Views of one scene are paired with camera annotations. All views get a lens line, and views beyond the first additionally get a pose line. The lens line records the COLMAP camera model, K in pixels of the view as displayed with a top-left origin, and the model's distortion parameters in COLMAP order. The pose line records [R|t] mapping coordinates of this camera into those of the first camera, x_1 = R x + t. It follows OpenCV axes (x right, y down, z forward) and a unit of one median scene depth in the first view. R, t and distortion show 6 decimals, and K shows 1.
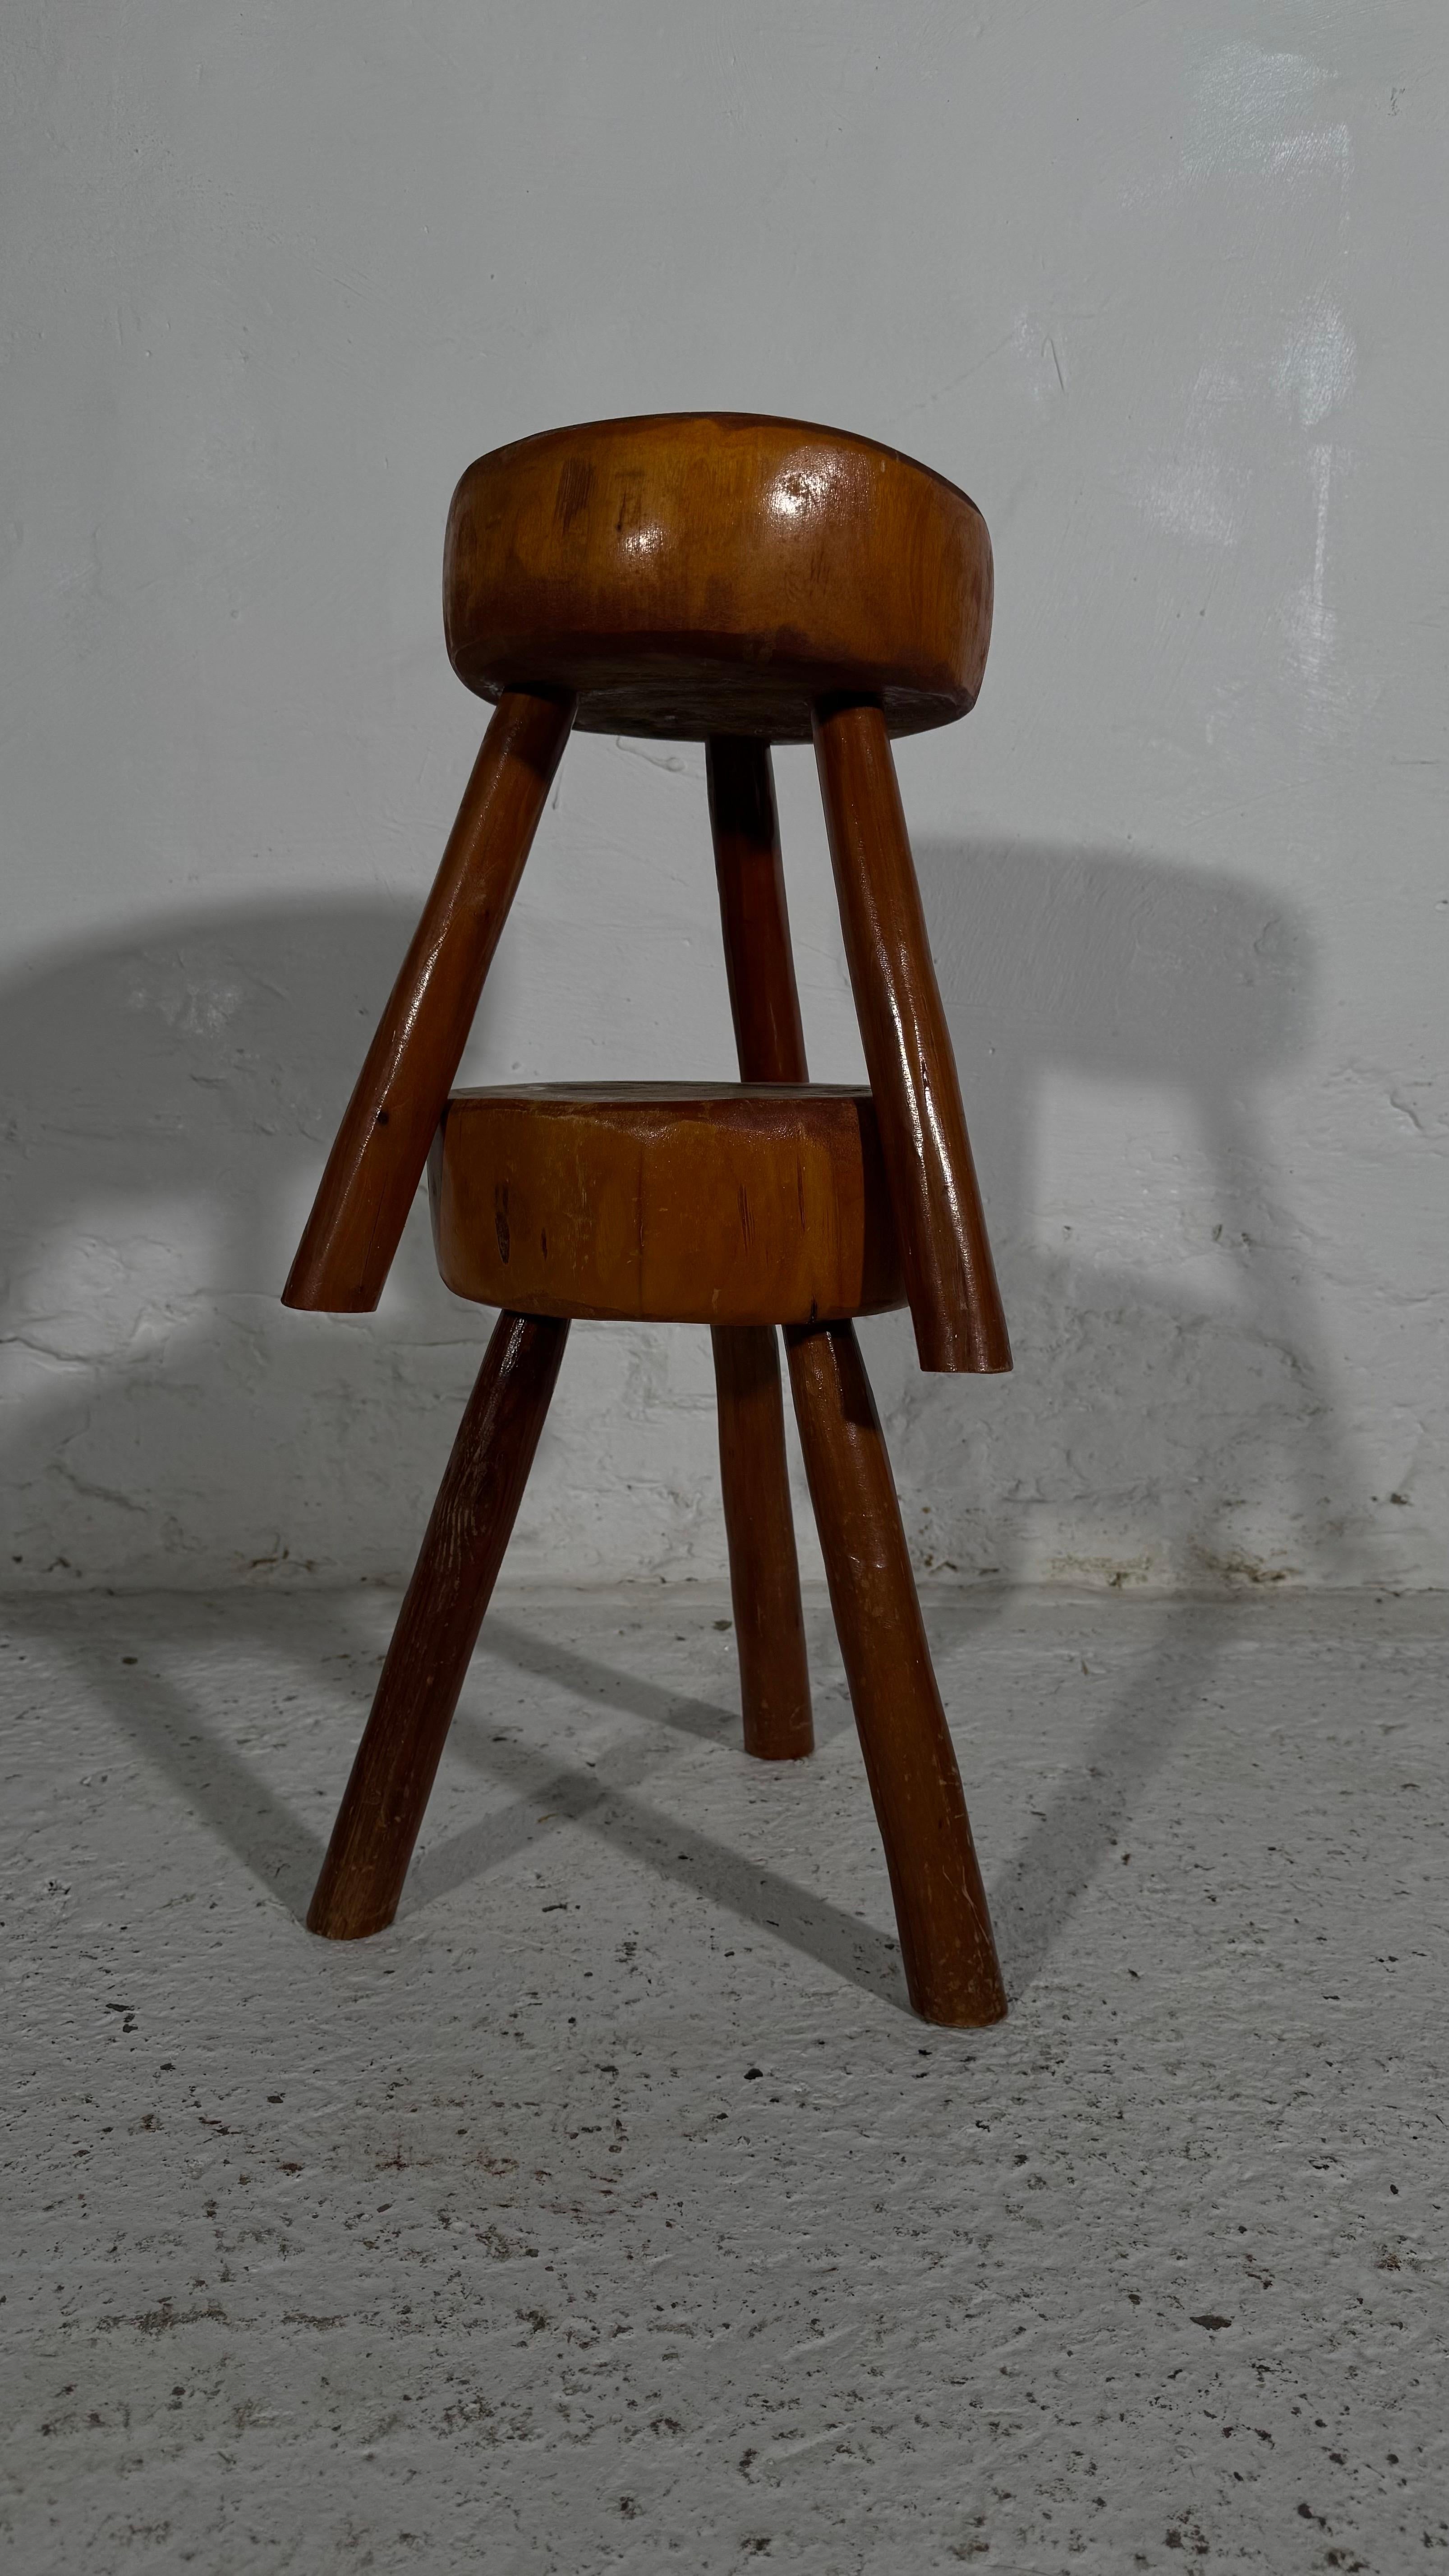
lens RADIAL K [[1857.3, 0, 718.2], [0, 1857.3, 1266.7], [0, 0, 1]] dist [0.019636, -0.043478]
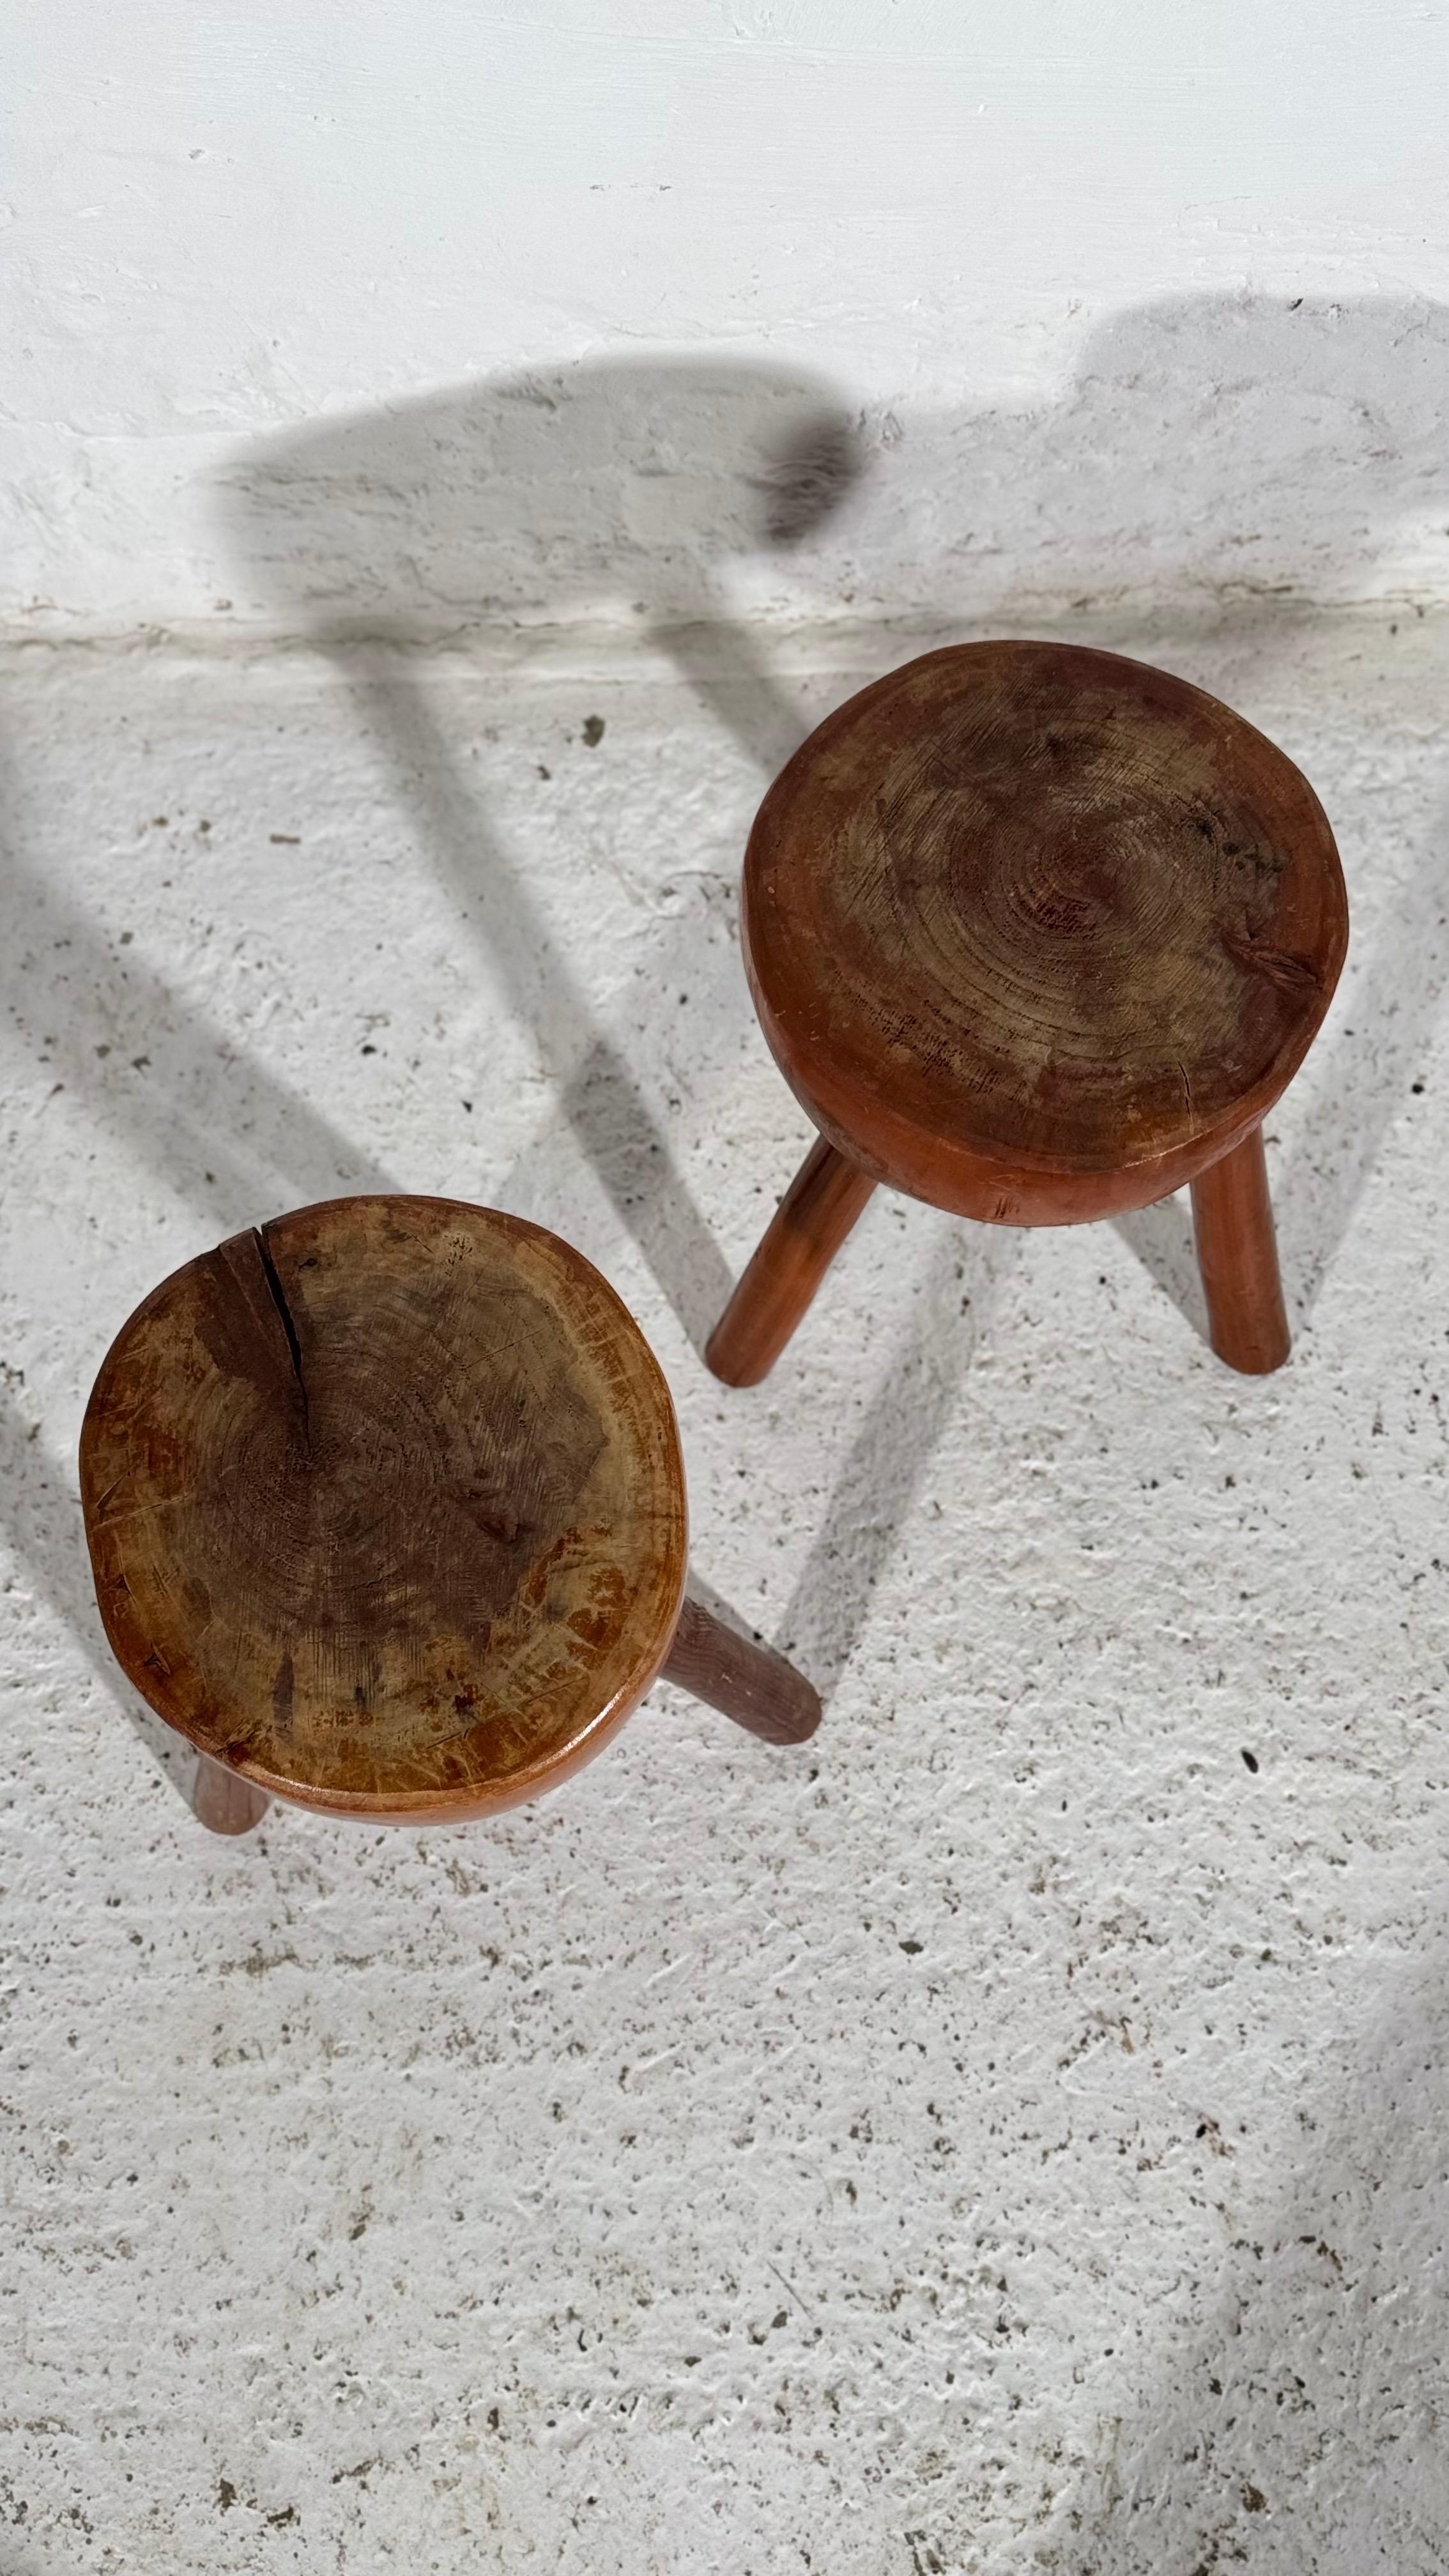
lens RADIAL K [[2297.9, 0, 705.4], [0, 2297.9, 1310.9], [0, 0, 1]] dist [0.151315, -0.261282]
pose [[0.999605, -0.027243, -0.006974, 0.107415], [0.016098, 0.351008, 0.936234, -1.405433], [-0.023058, -0.935976, 0.351308, 0.755338]]
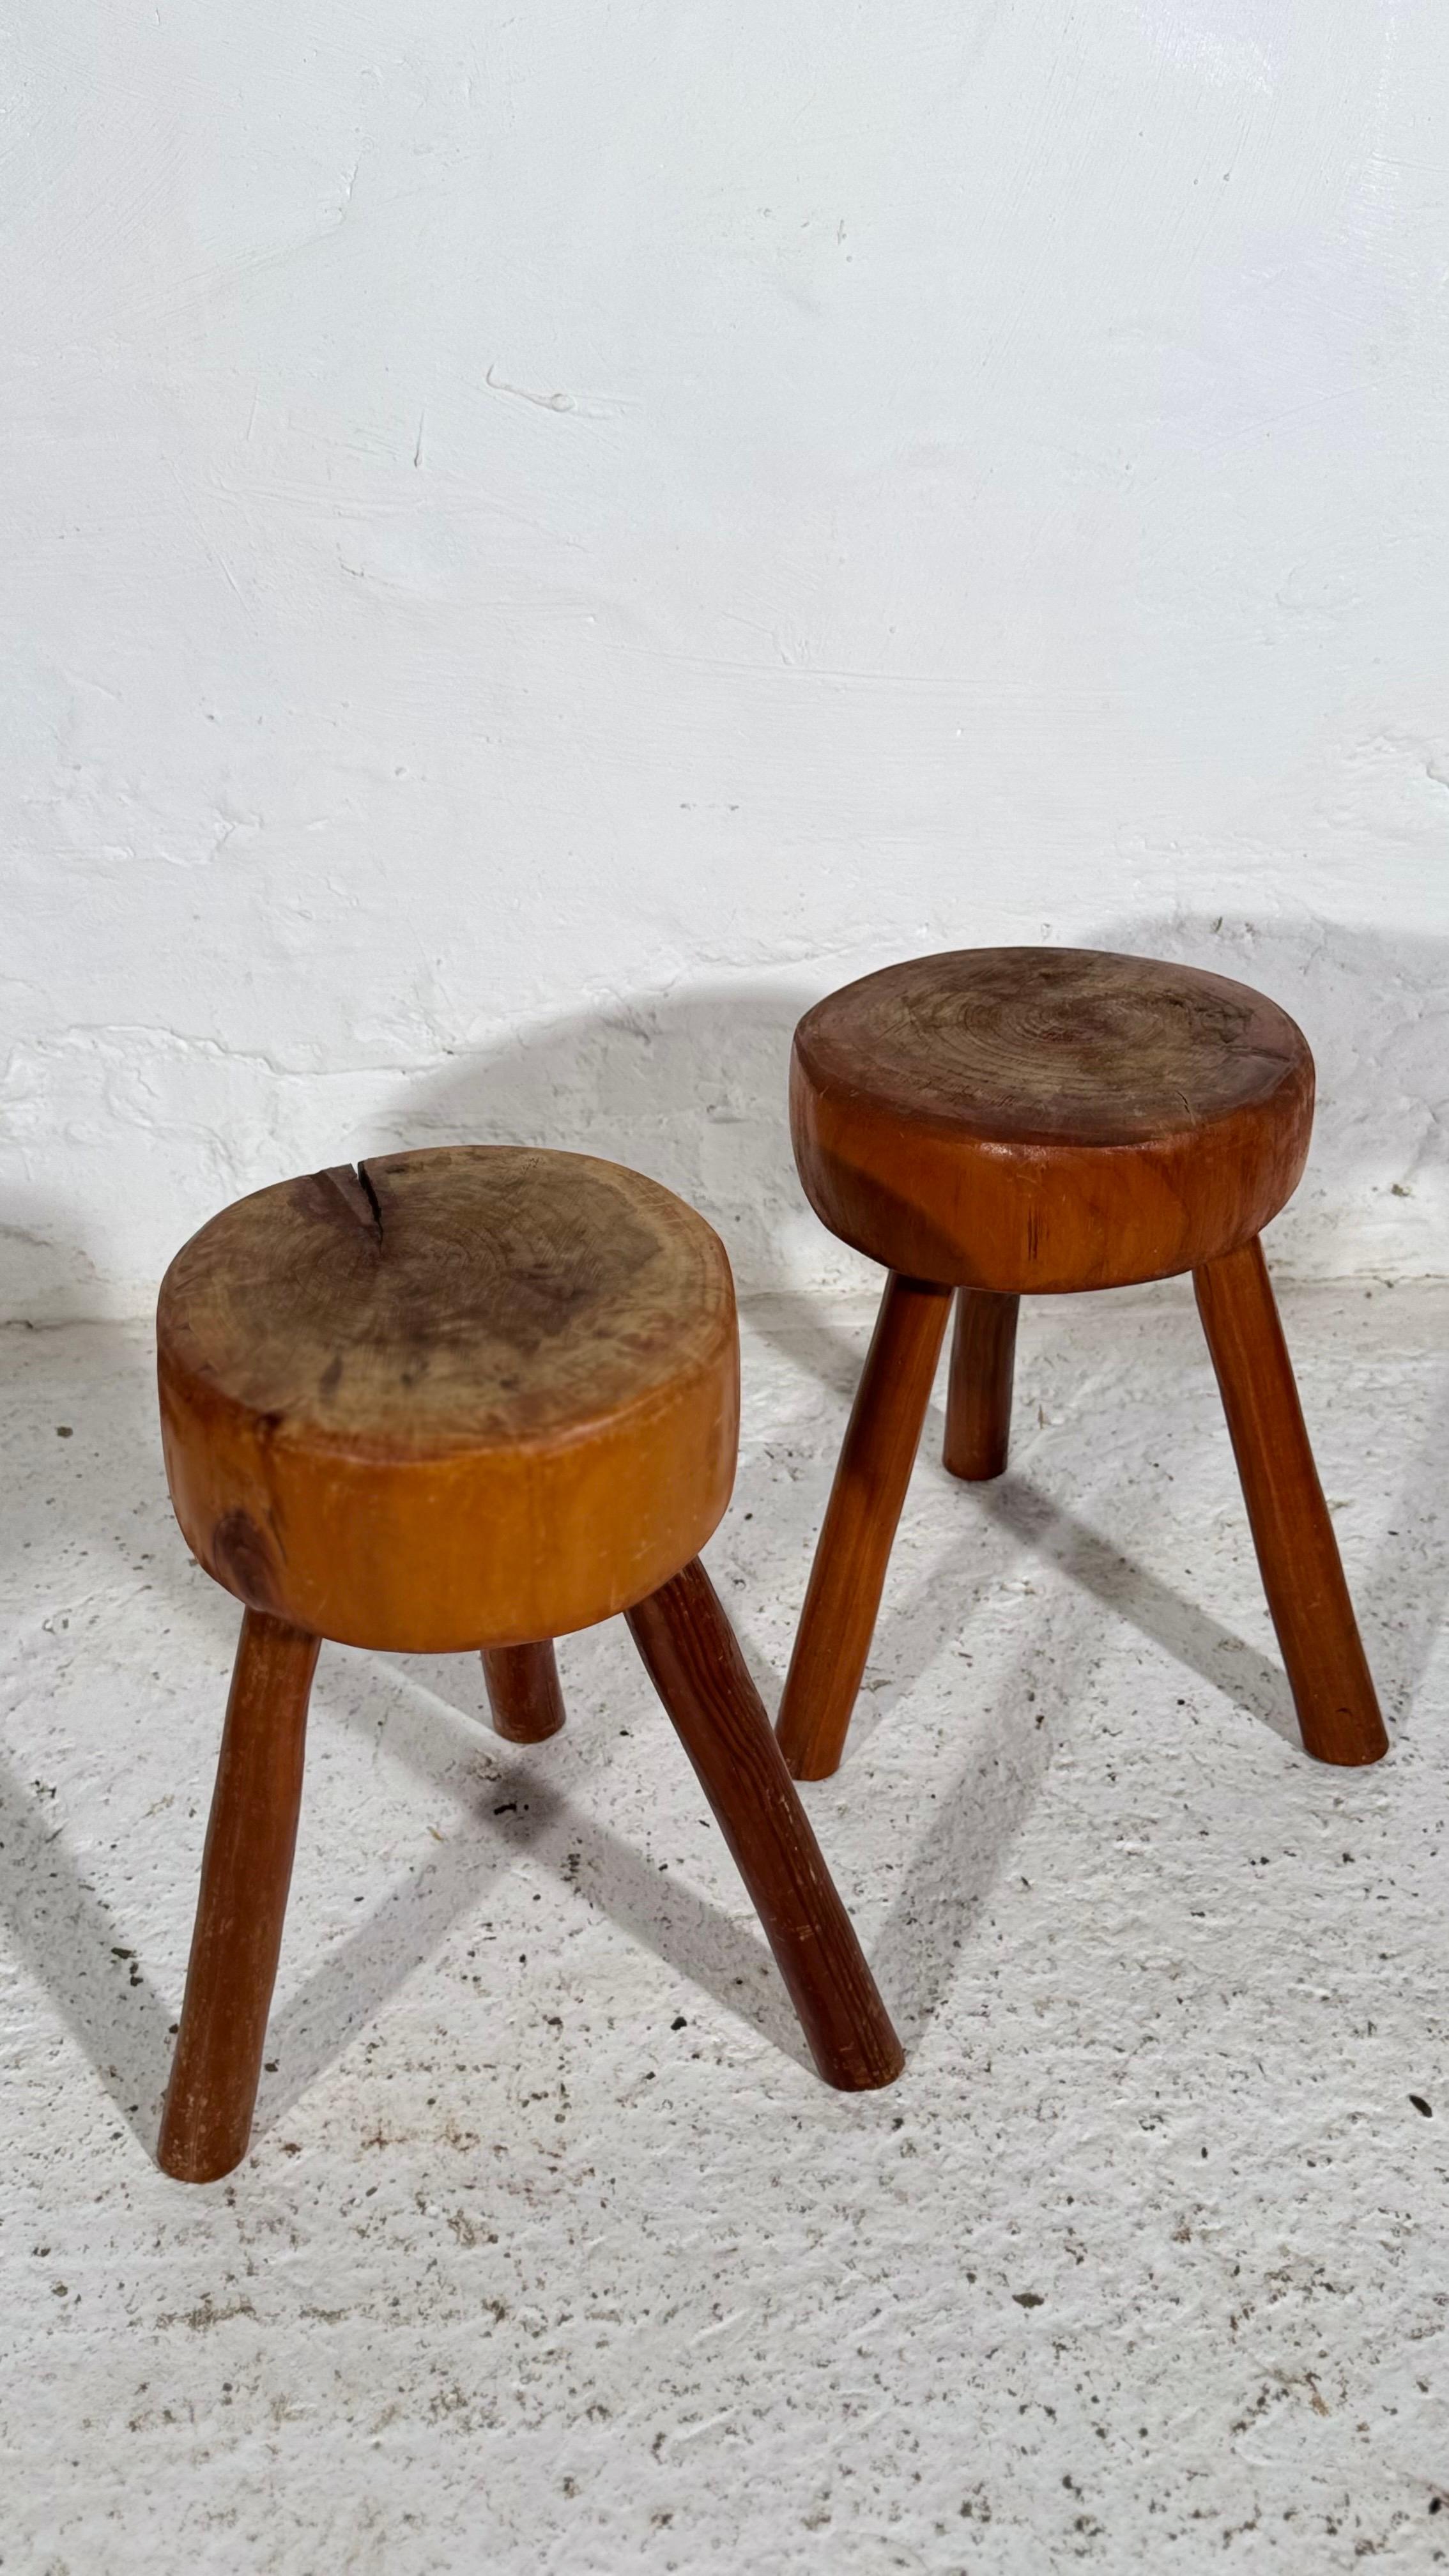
lens RADIAL K [[2355.1, 0, 702.5], [0, 2355.1, 1262.9], [0, 0, 1]] dist [0.089543, -0.200190]
pose [[0.999152, -0.033741, -0.023579, 0.097508], [0.040439, 0.911578, 0.409133, -0.696835], [0.007689, -0.409740, 0.912170, -0.178432]]
